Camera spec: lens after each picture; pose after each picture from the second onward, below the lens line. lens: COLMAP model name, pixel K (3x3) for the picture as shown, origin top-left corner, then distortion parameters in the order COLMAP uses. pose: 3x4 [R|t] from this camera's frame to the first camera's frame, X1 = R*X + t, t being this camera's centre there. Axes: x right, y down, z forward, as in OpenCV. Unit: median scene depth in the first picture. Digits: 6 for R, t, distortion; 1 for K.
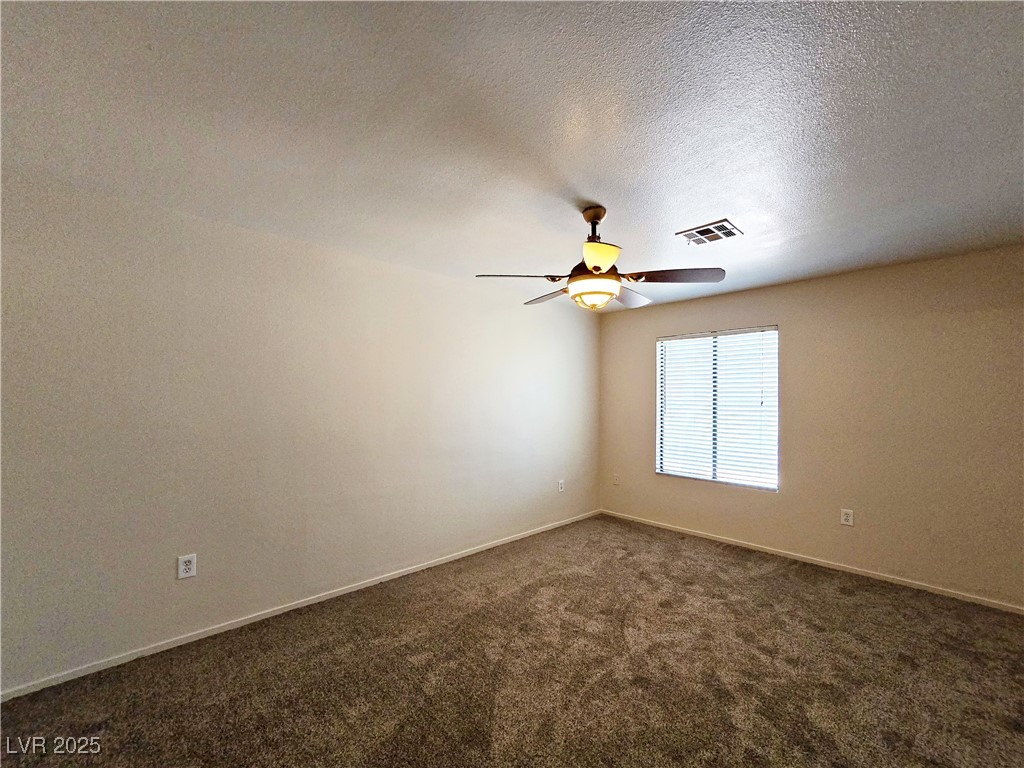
lens RADIAL K [[434.6, 0, 516.6], [0, 434.6, 393.9], [0, 0, 1]] dist [-0.000395, 0.000839]
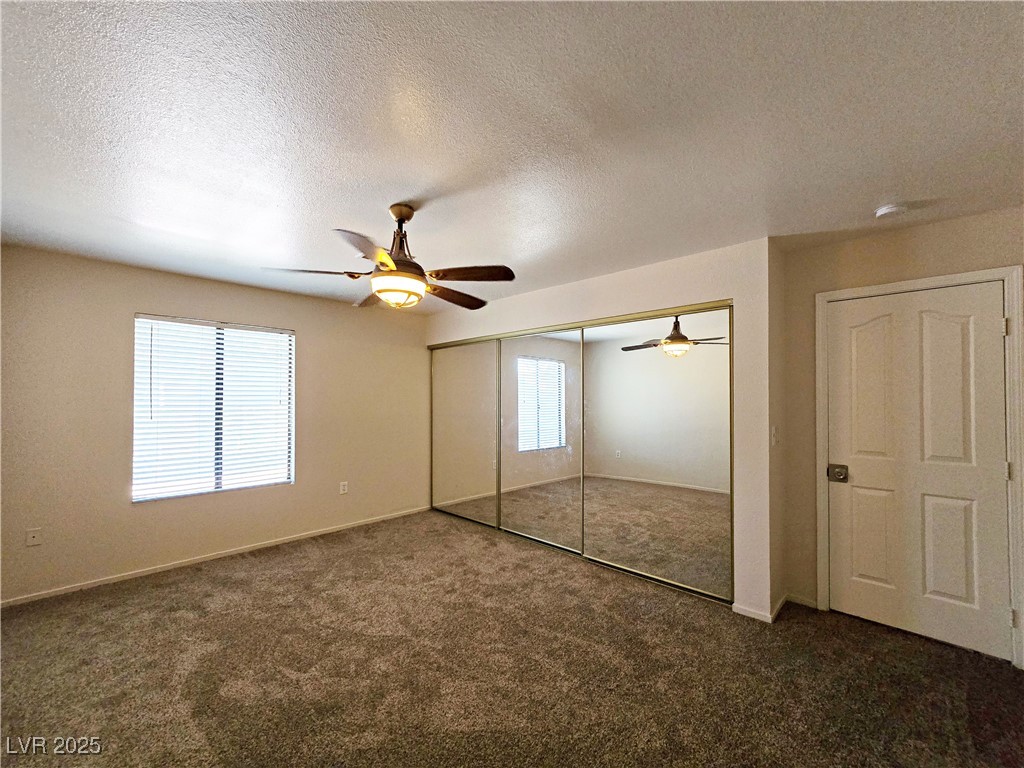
lens RADIAL K [[434.6, 0, 516.6], [0, 434.6, 393.9], [0, 0, 1]] dist [-0.000395, 0.000839]
pose [[-0.068179, 0.001040, 0.997673, -0.544947], [-0.008249, 0.999965, -0.001606, -0.000679], [-0.997639, -0.008340, -0.068168, 0.535584]]
